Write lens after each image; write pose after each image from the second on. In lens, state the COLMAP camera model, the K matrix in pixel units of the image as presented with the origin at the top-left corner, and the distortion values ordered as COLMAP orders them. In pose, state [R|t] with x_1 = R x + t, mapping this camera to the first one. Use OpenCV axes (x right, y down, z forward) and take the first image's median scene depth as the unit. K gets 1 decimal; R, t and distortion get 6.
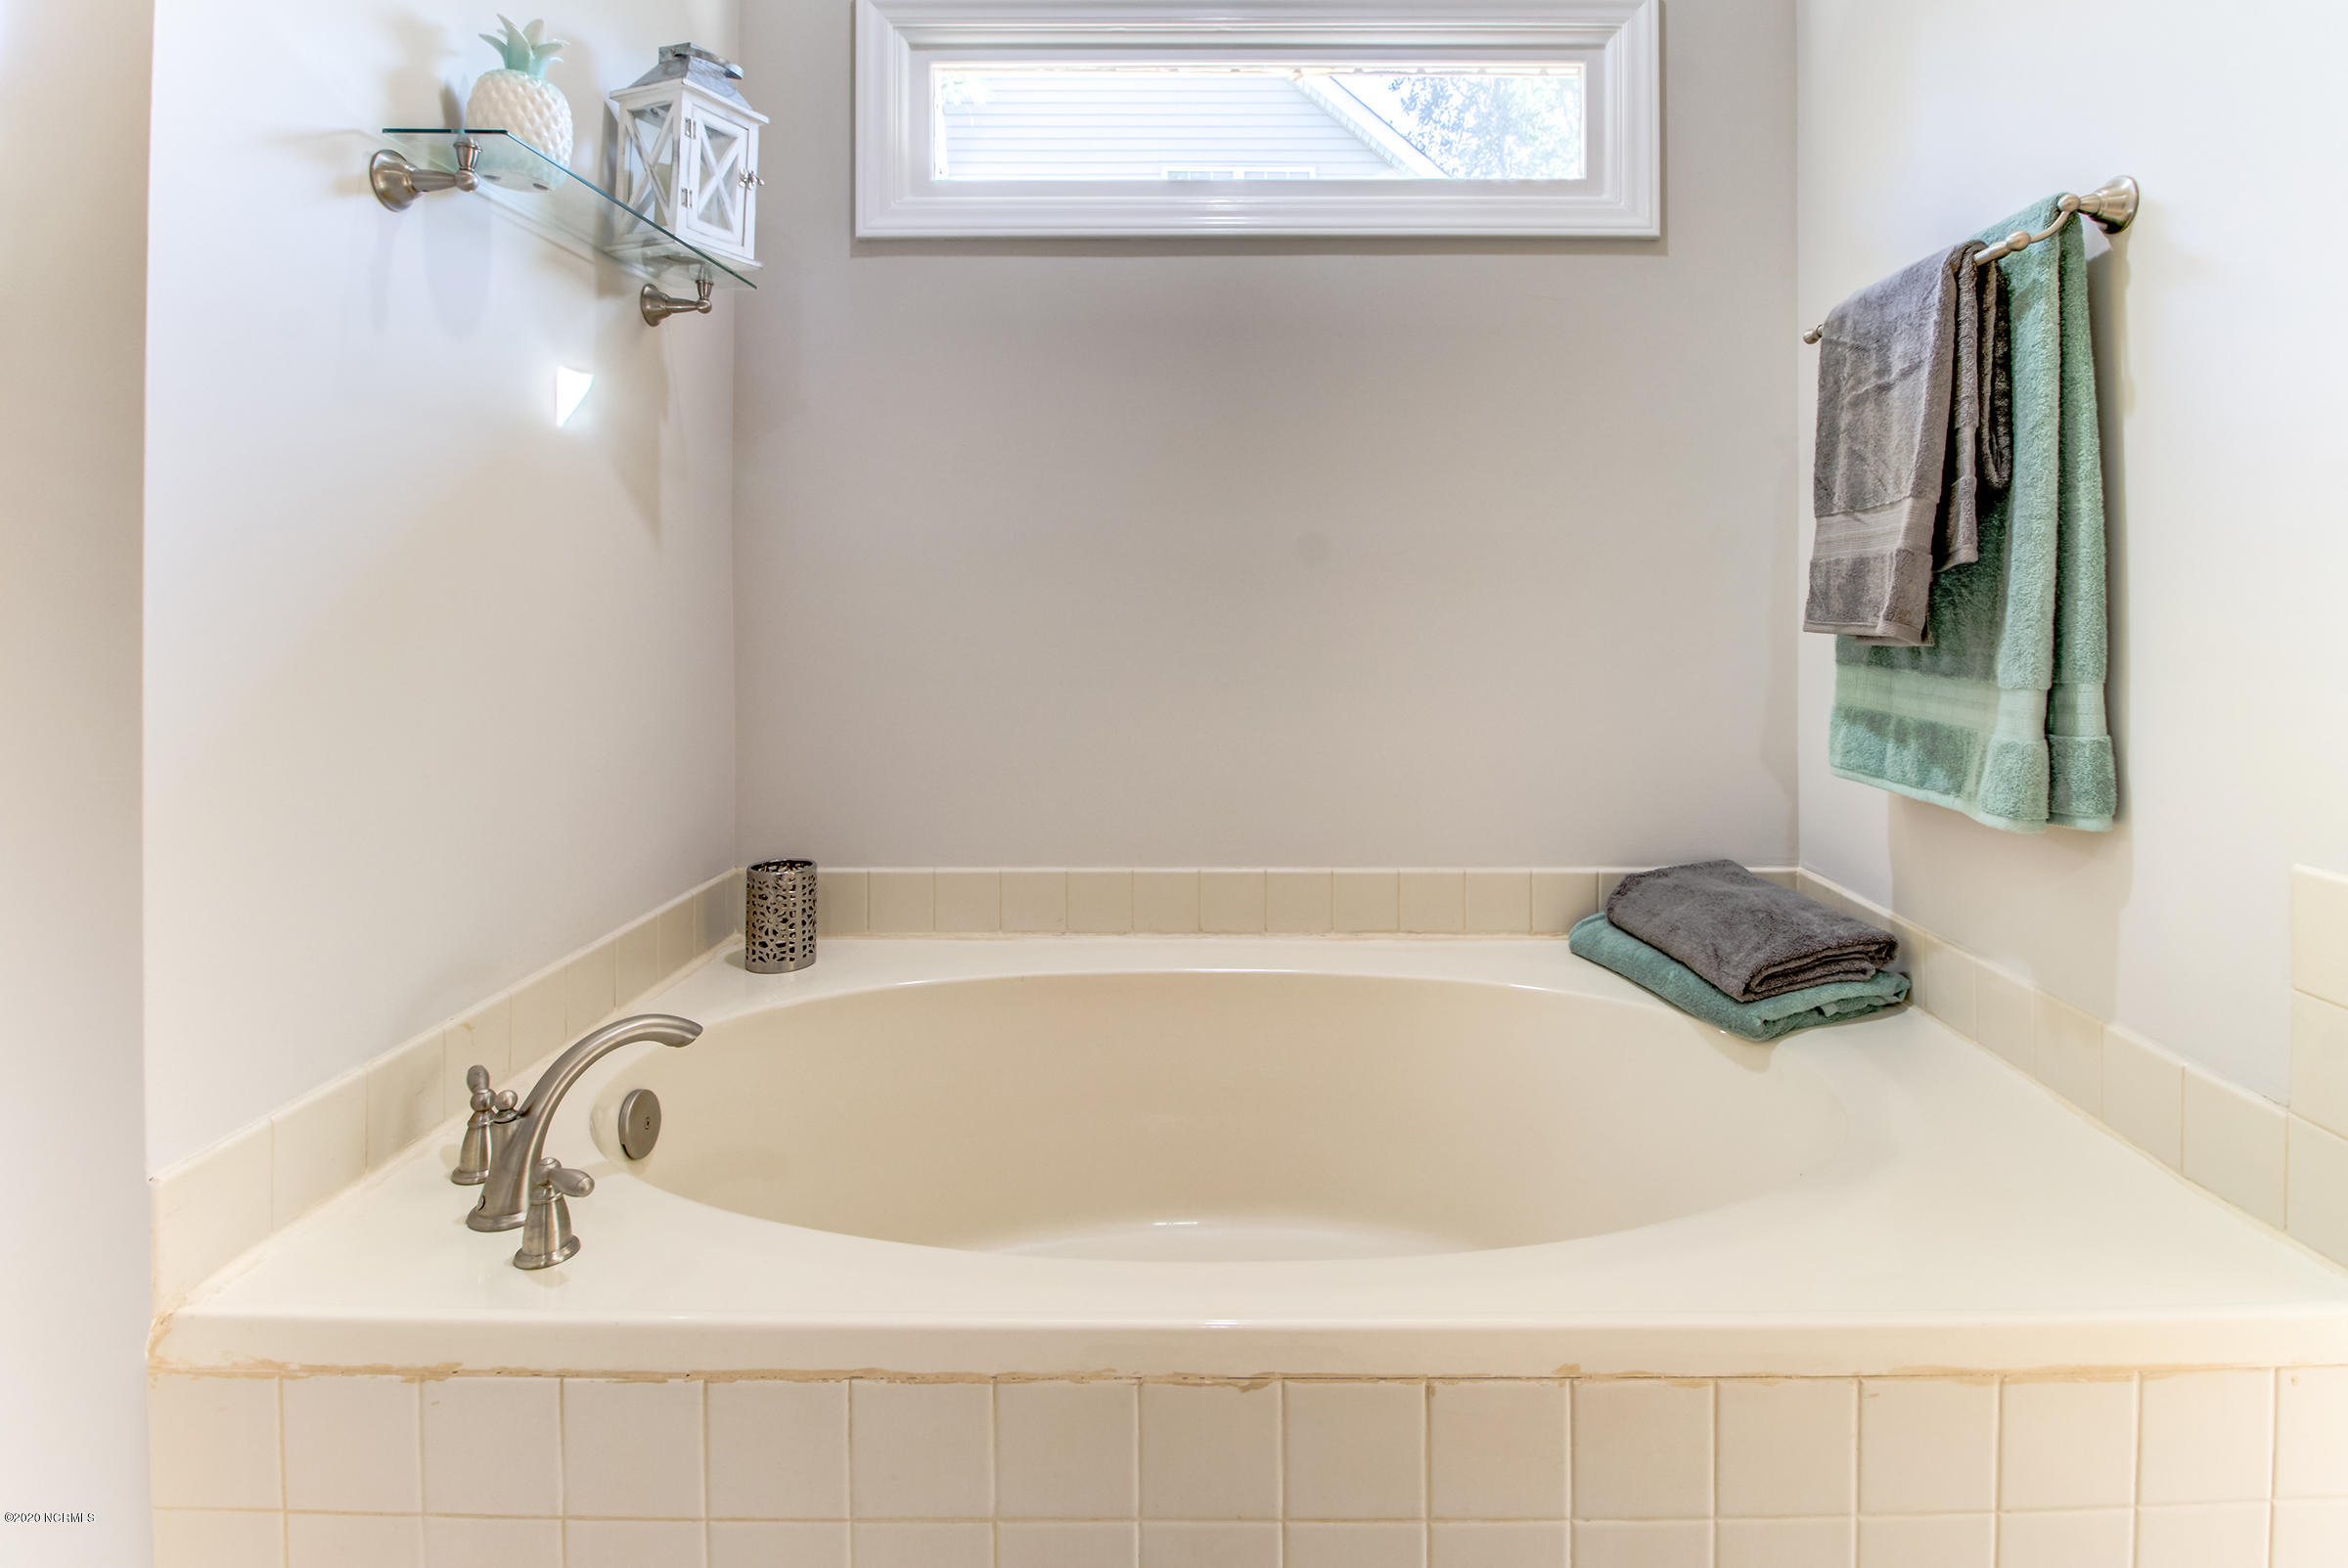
lens RADIAL K [[1130.1, 0, 1287.5], [0, 1130.1, 580.7], [0, 0, 1]] dist [-0.006257, -0.007320]
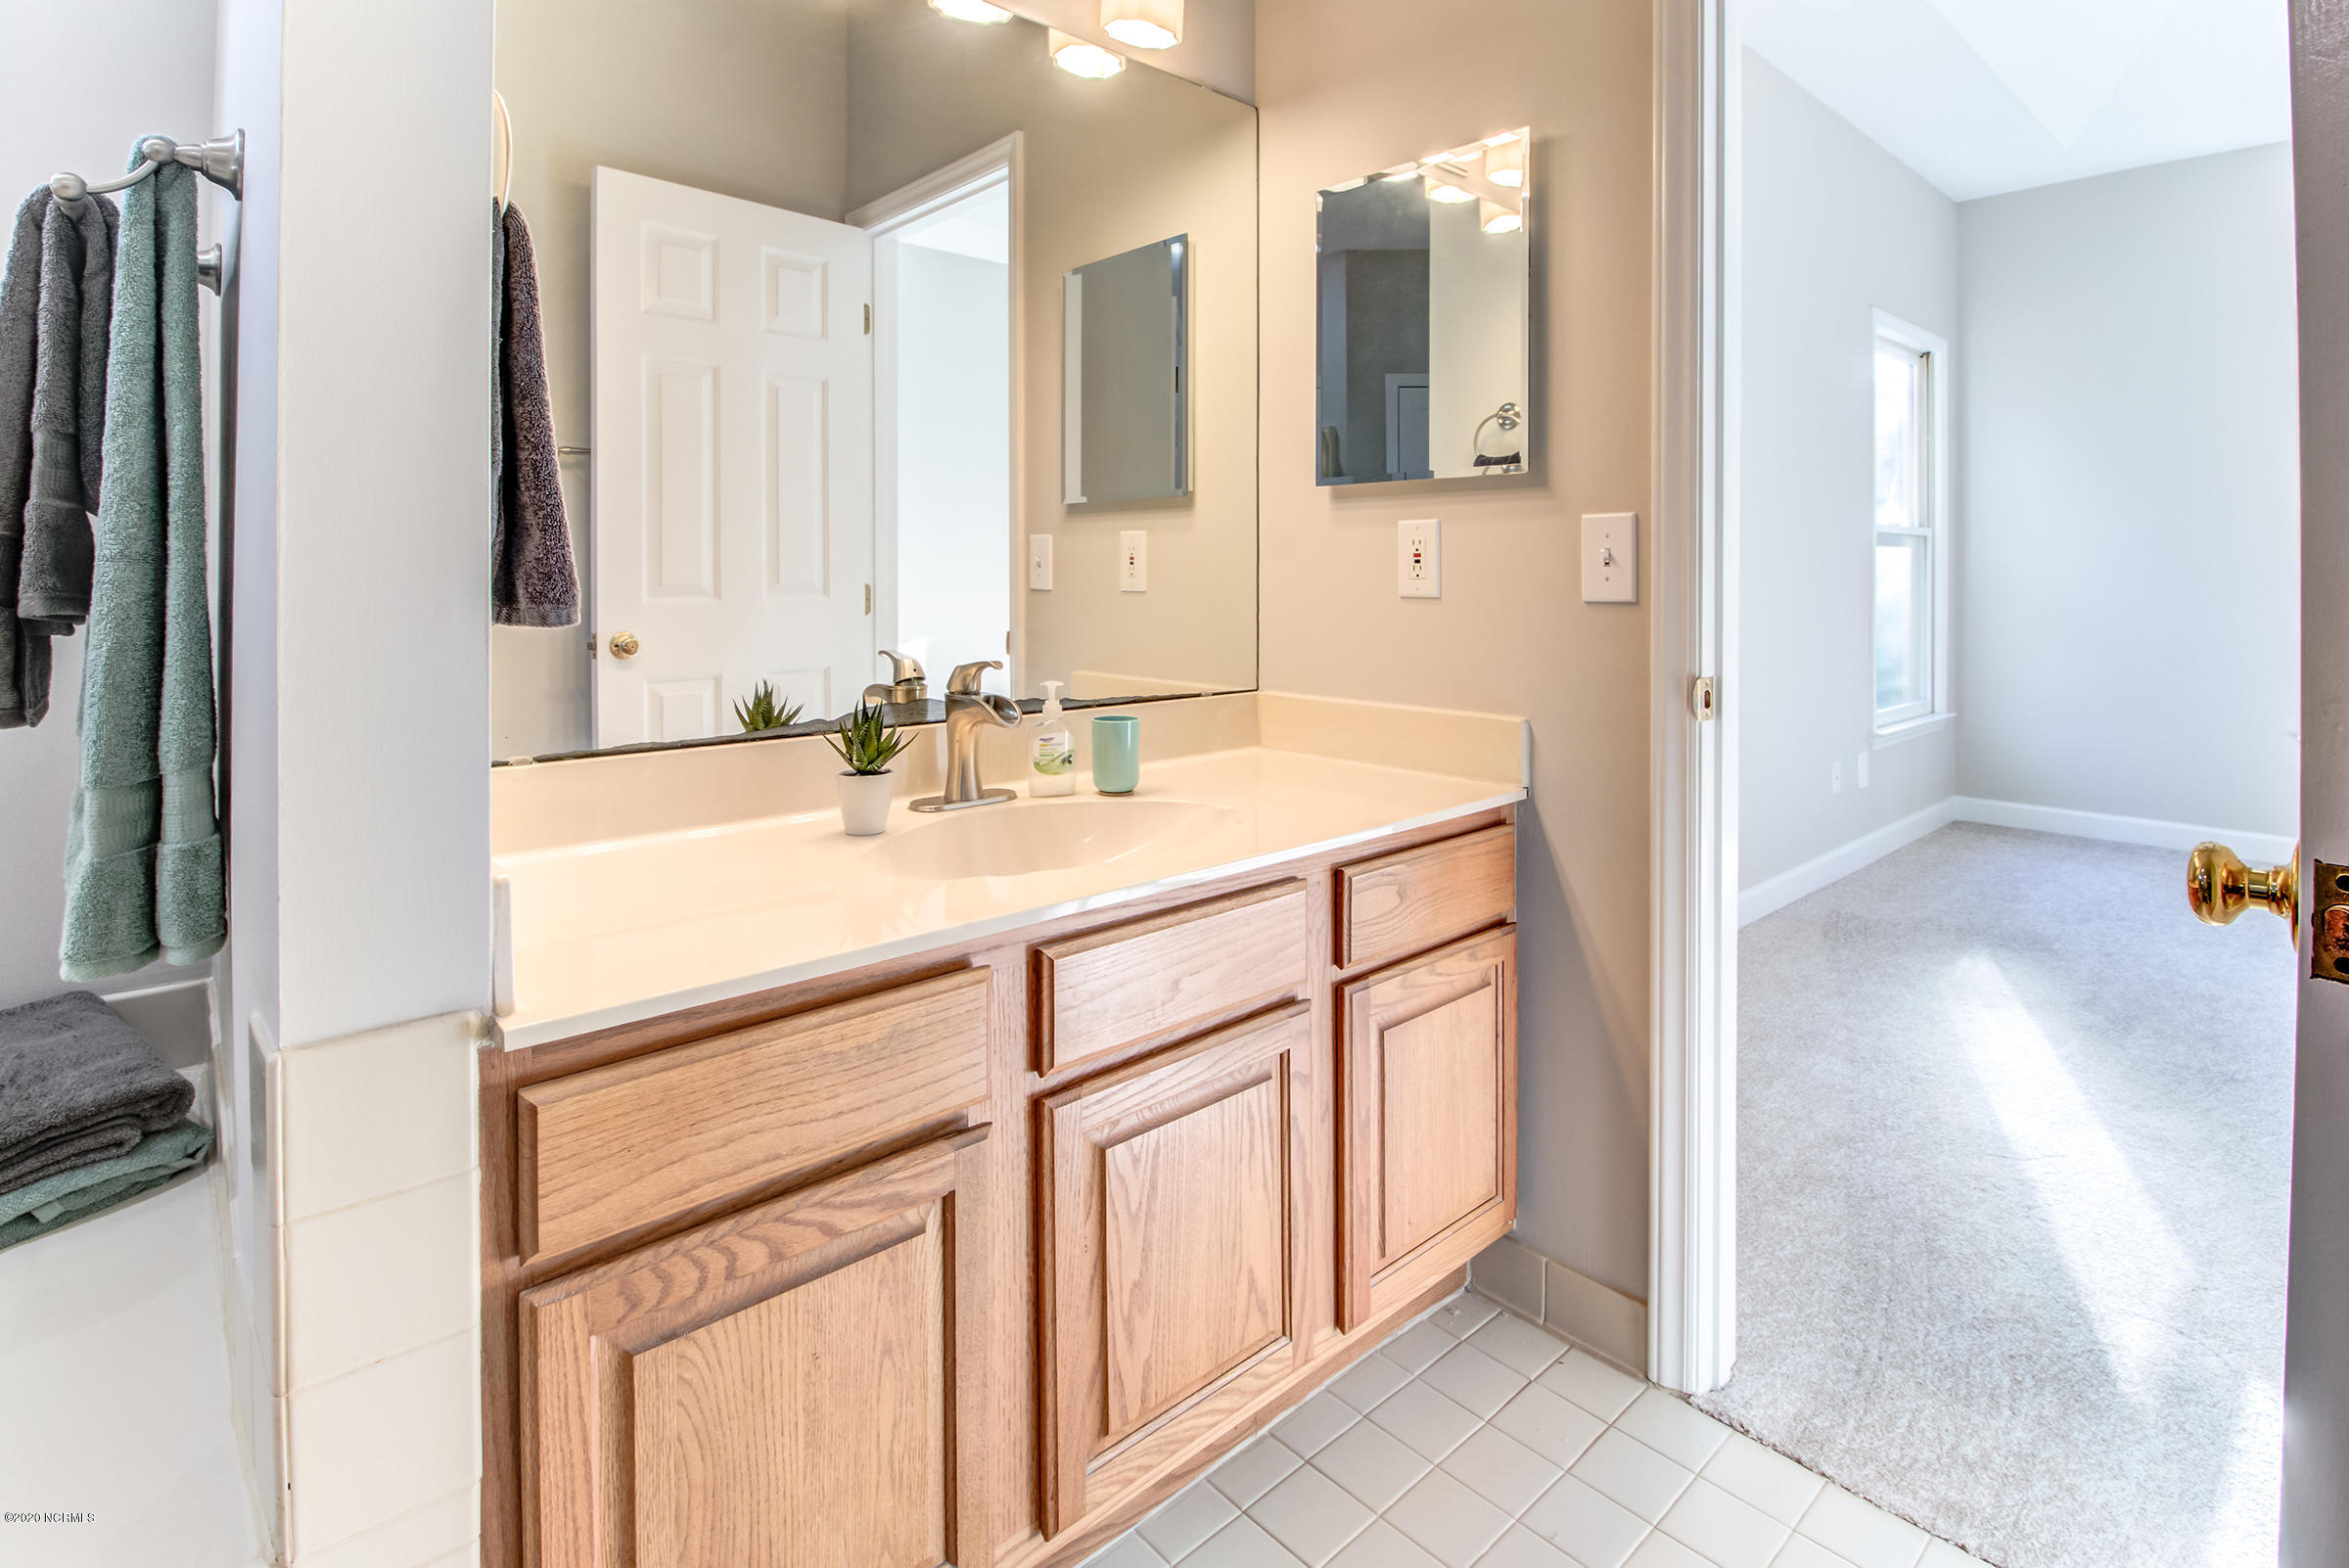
lens RADIAL K [[1130.7, 0, 1152.4], [0, 1130.7, 574.8], [0, 0, 1]] dist [-0.006257, -0.007320]
pose [[0.752313, -0.000078, 0.658806, 0.557541], [-0.002270, 0.999994, 0.002711, -0.039504], [-0.658802, -0.003535, 0.752308, -0.018543]]
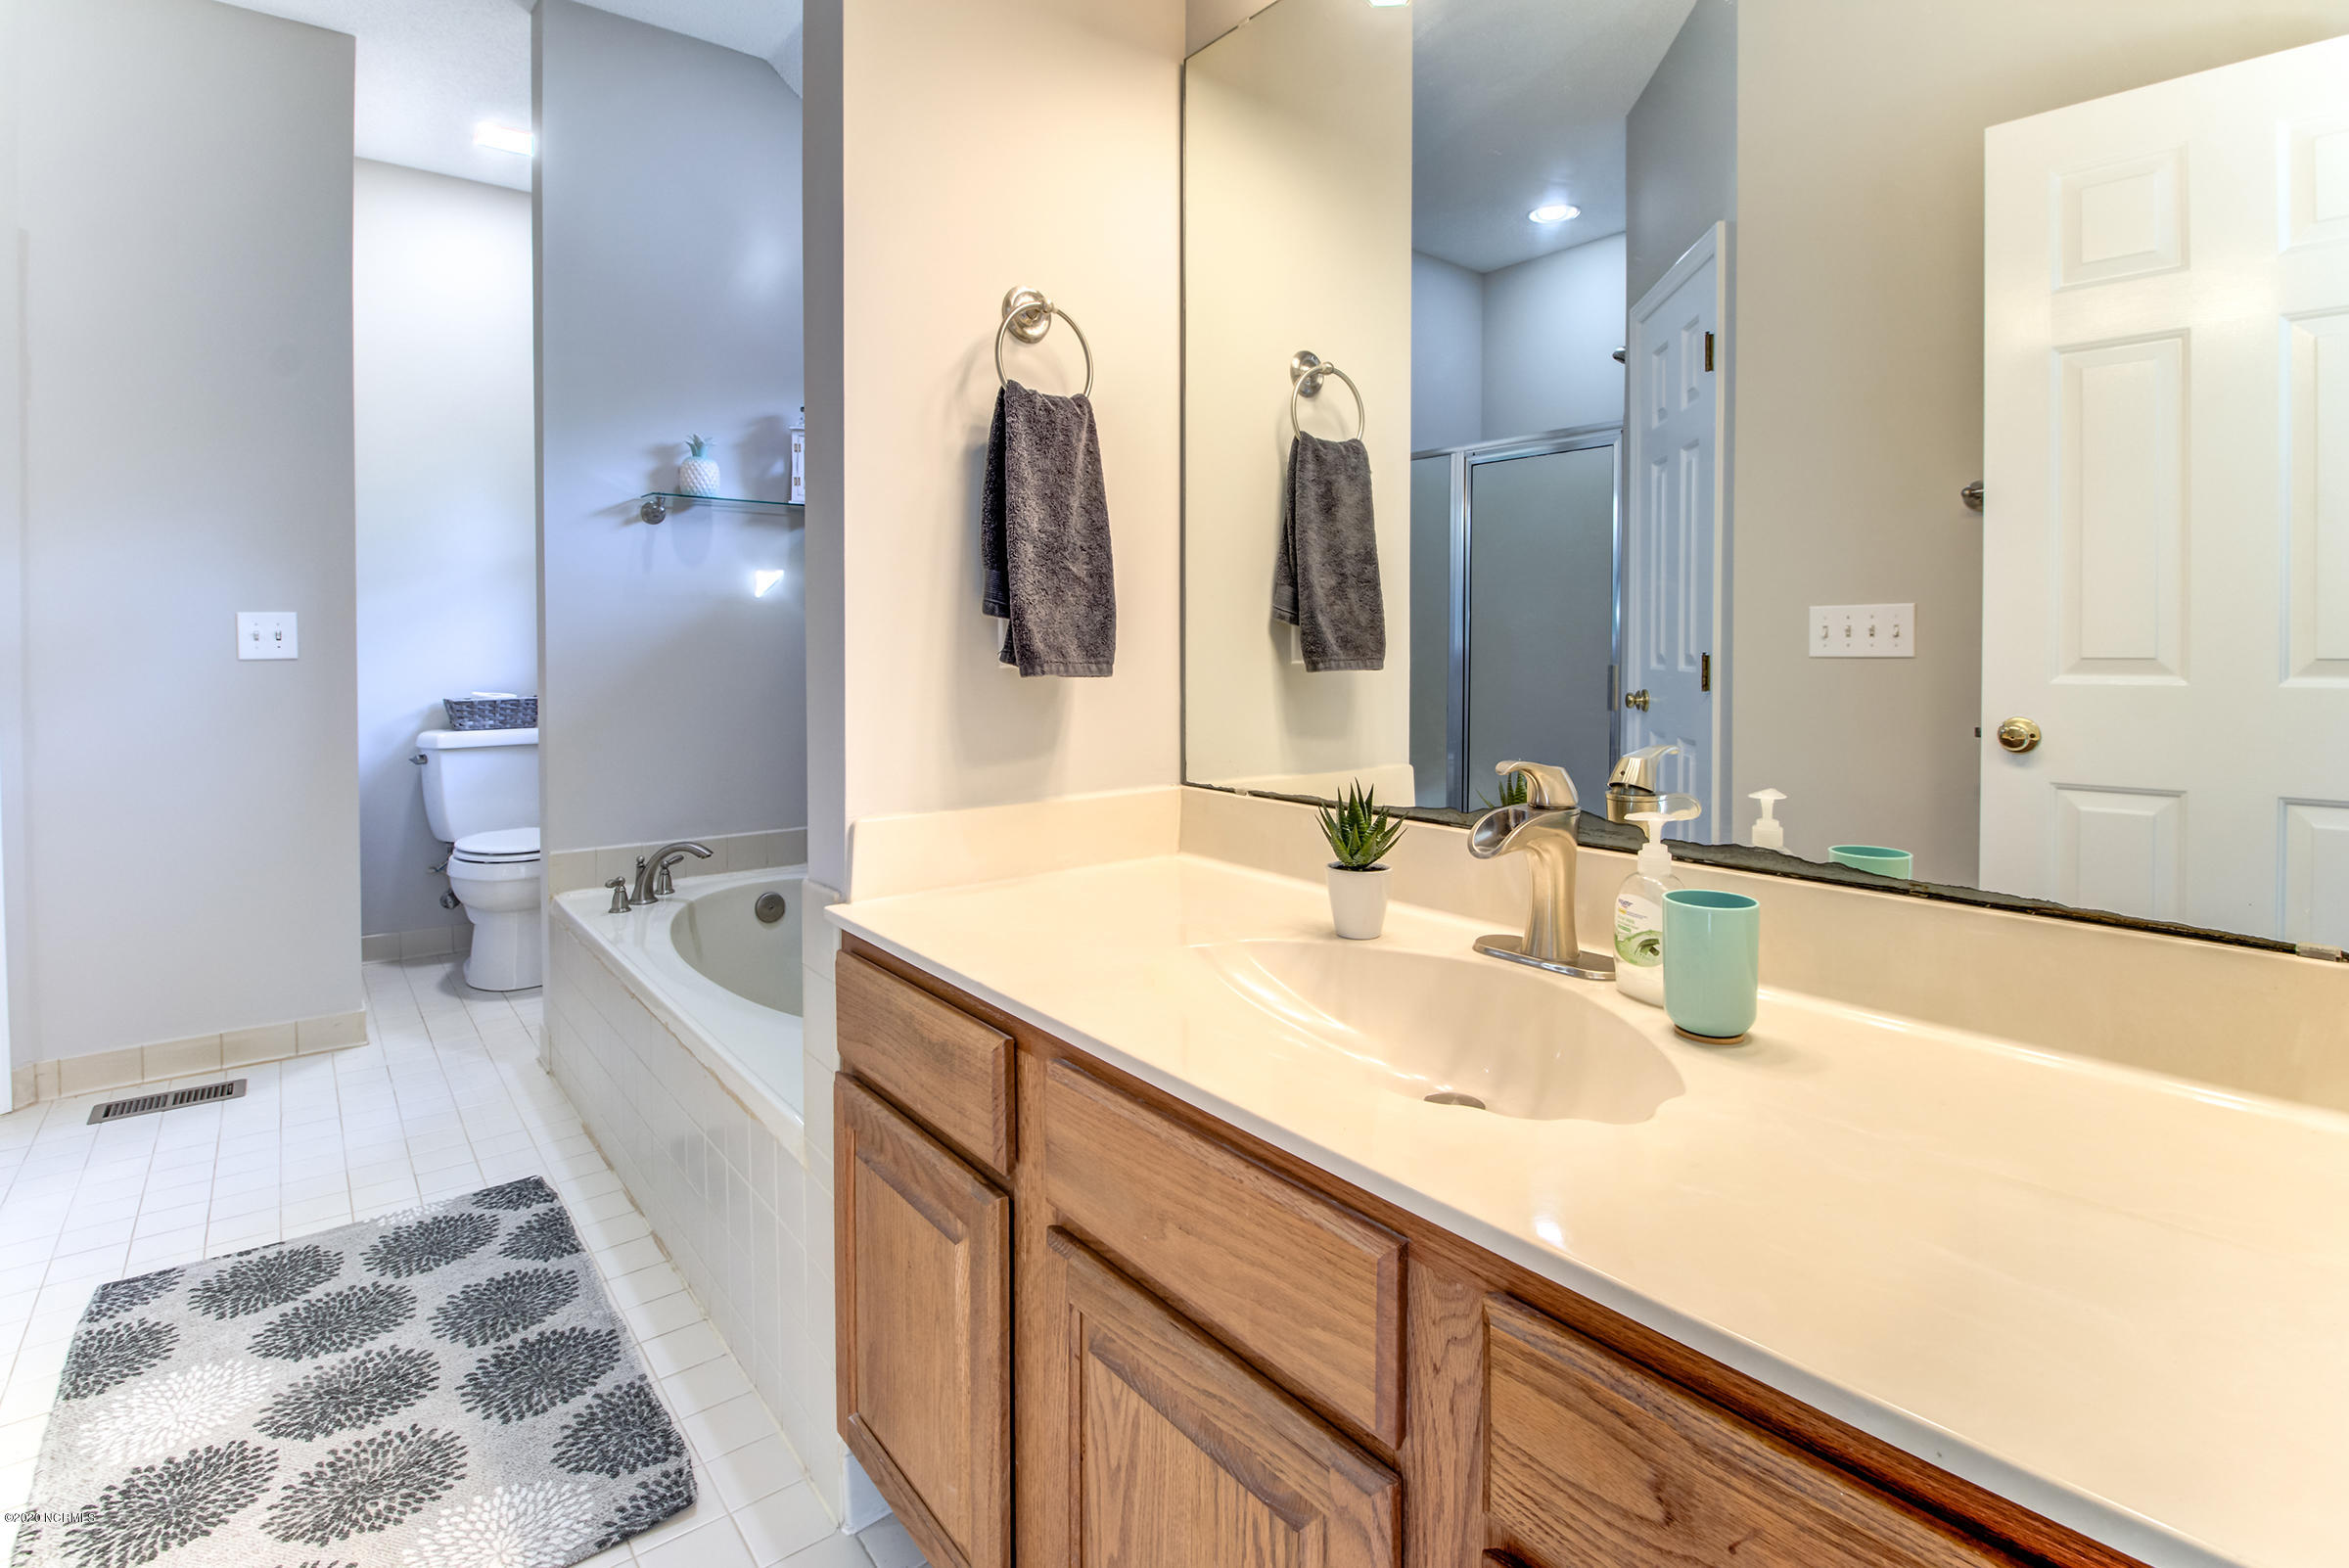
lens RADIAL K [[1130.7, 0, 1169.6], [0, 1130.7, 656.6], [0, 0, 1]] dist [-0.006257, -0.007320]
pose [[0.617440, -0.000657, -0.786618, 1.431468], [0.011610, 0.999898, 0.008278, -0.019099], [0.786532, -0.014244, 0.617385, 0.219534]]
